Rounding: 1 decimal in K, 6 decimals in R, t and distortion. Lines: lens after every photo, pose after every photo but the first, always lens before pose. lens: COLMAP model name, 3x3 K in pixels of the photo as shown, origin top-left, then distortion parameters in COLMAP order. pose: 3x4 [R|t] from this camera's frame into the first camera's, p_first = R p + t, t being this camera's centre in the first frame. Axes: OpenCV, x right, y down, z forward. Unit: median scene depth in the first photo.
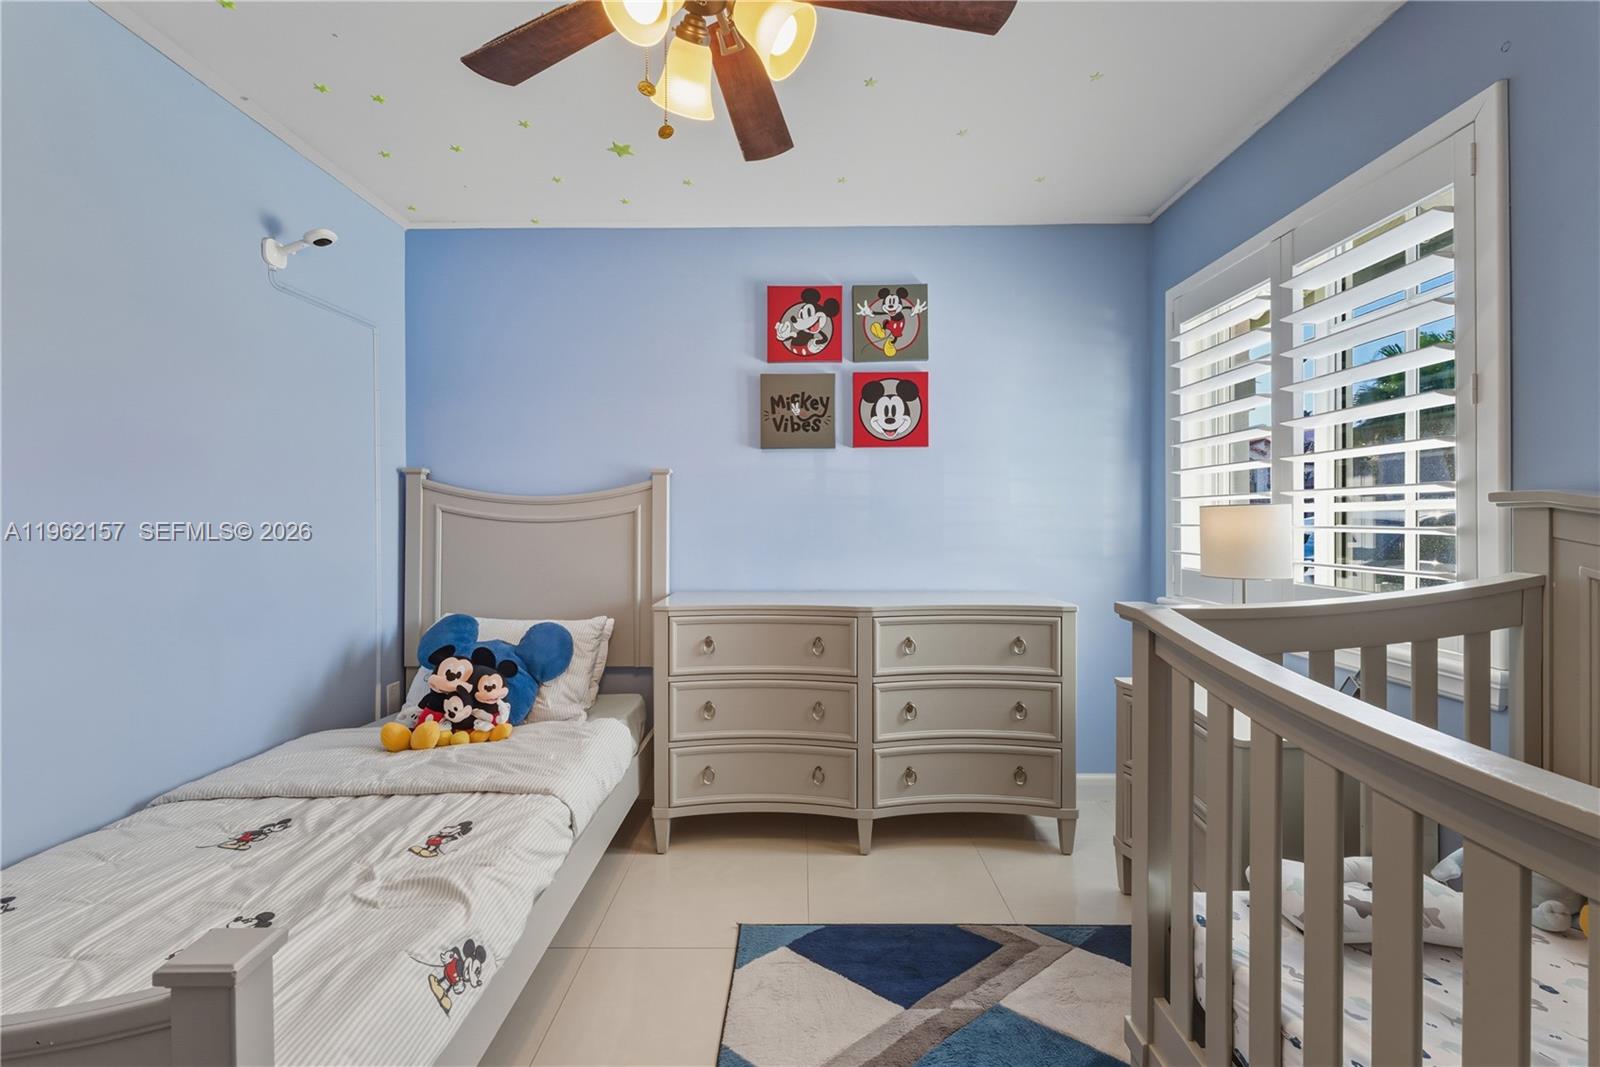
lens RADIAL K [[657.0, 0, 804.7], [0, 657.0, 524.6], [0, 0, 1]] dist [0.000364, 0.000403]
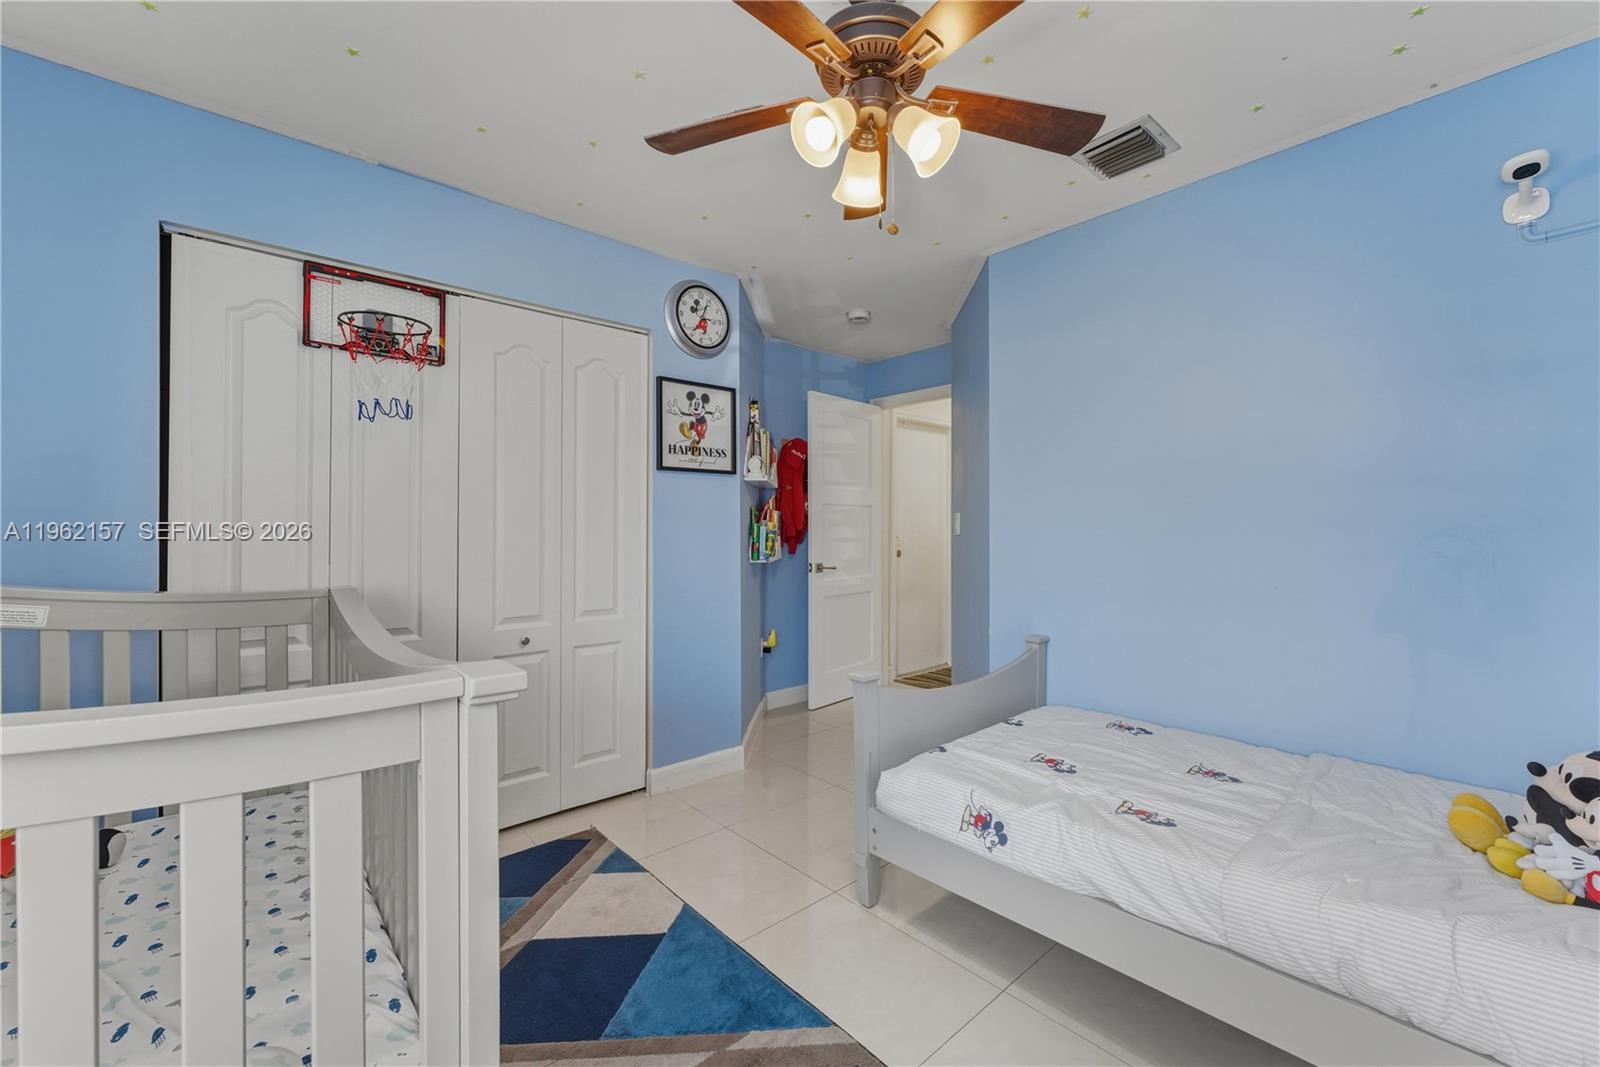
lens RADIAL K [[649.3, 0, 800.0], [0, 649.3, 533.5], [0, 0, 1]] dist [-0.000095, 0.000773]
pose [[-0.745872, 0.001095, -0.666088, 0.325727], [-0.002490, 0.999987, 0.004433, 0.002651], [0.666084, 0.004965, -0.745860, 0.772091]]
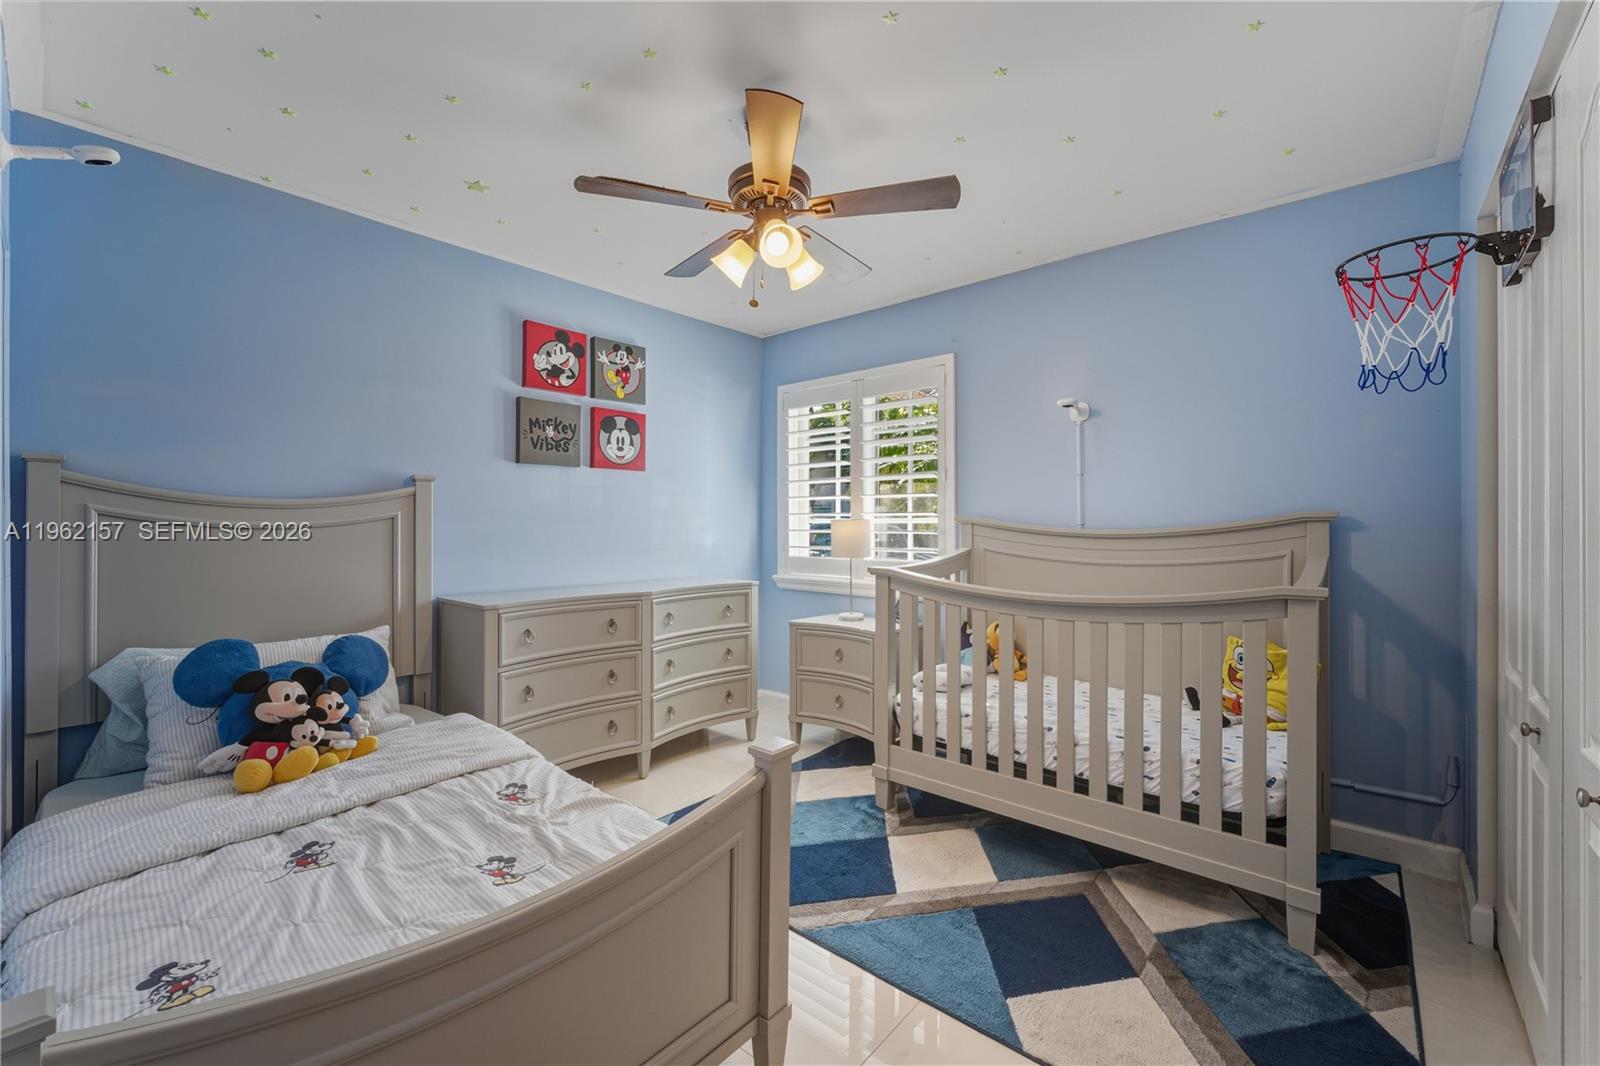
lens RADIAL K [[649.3, 0, 800.0], [0, 649.3, 533.0], [0, 0, 1]] dist [-0.000095, 0.000773]
pose [[0.651125, -0.006144, 0.758946, -0.600353], [0.004504, 0.999981, 0.004231, 0.001104], [-0.758957, 0.000663, 0.651140, -0.083073]]
